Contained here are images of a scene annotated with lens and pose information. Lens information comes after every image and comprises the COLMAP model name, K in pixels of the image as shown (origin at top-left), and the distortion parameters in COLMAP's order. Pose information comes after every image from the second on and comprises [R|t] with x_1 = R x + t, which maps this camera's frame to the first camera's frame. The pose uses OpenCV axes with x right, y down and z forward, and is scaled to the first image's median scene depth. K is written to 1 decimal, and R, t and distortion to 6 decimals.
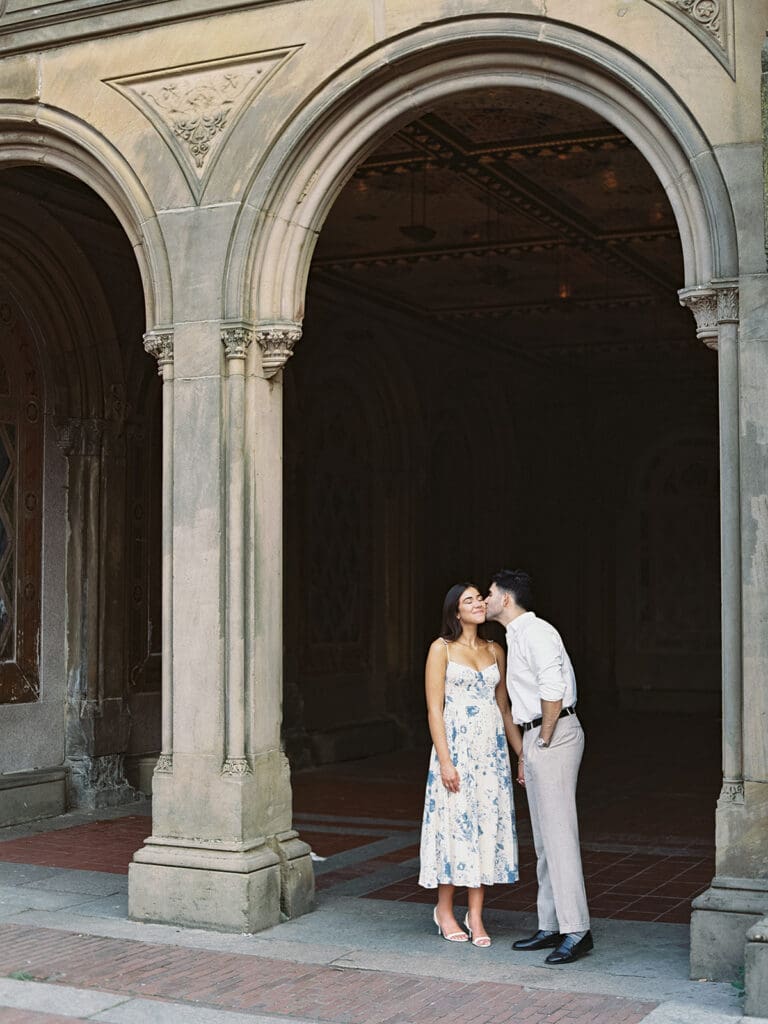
lens RADIAL K [[1582.9, 0, 384.0], [0, 1582.9, 512.0], [0, 0, 1]] dist [-0.112469, -0.073869]
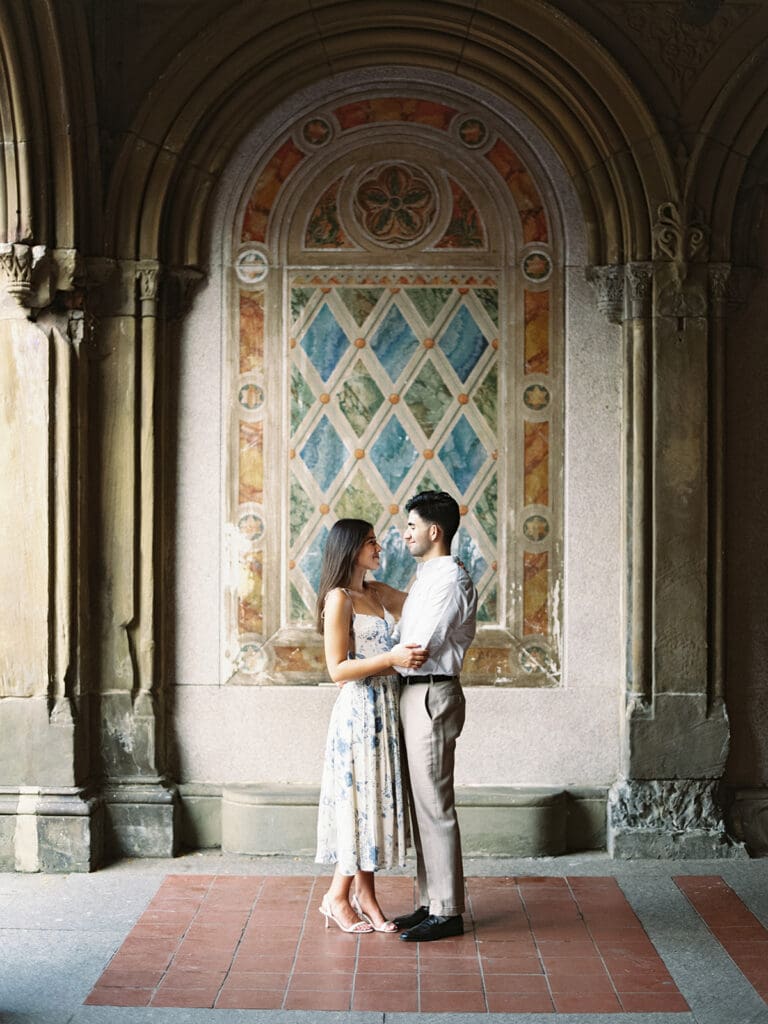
lens RADIAL K [[1582.9, 0, 384.0], [0, 1582.9, 512.0], [0, 0, 1]] dist [-0.112469, -0.073869]
pose [[0.416795, -0.005984, -0.908981, 0.561790], [0.047455, 0.998758, 0.015185, 0.045042], [0.907761, -0.049464, 0.416561, 0.972830]]
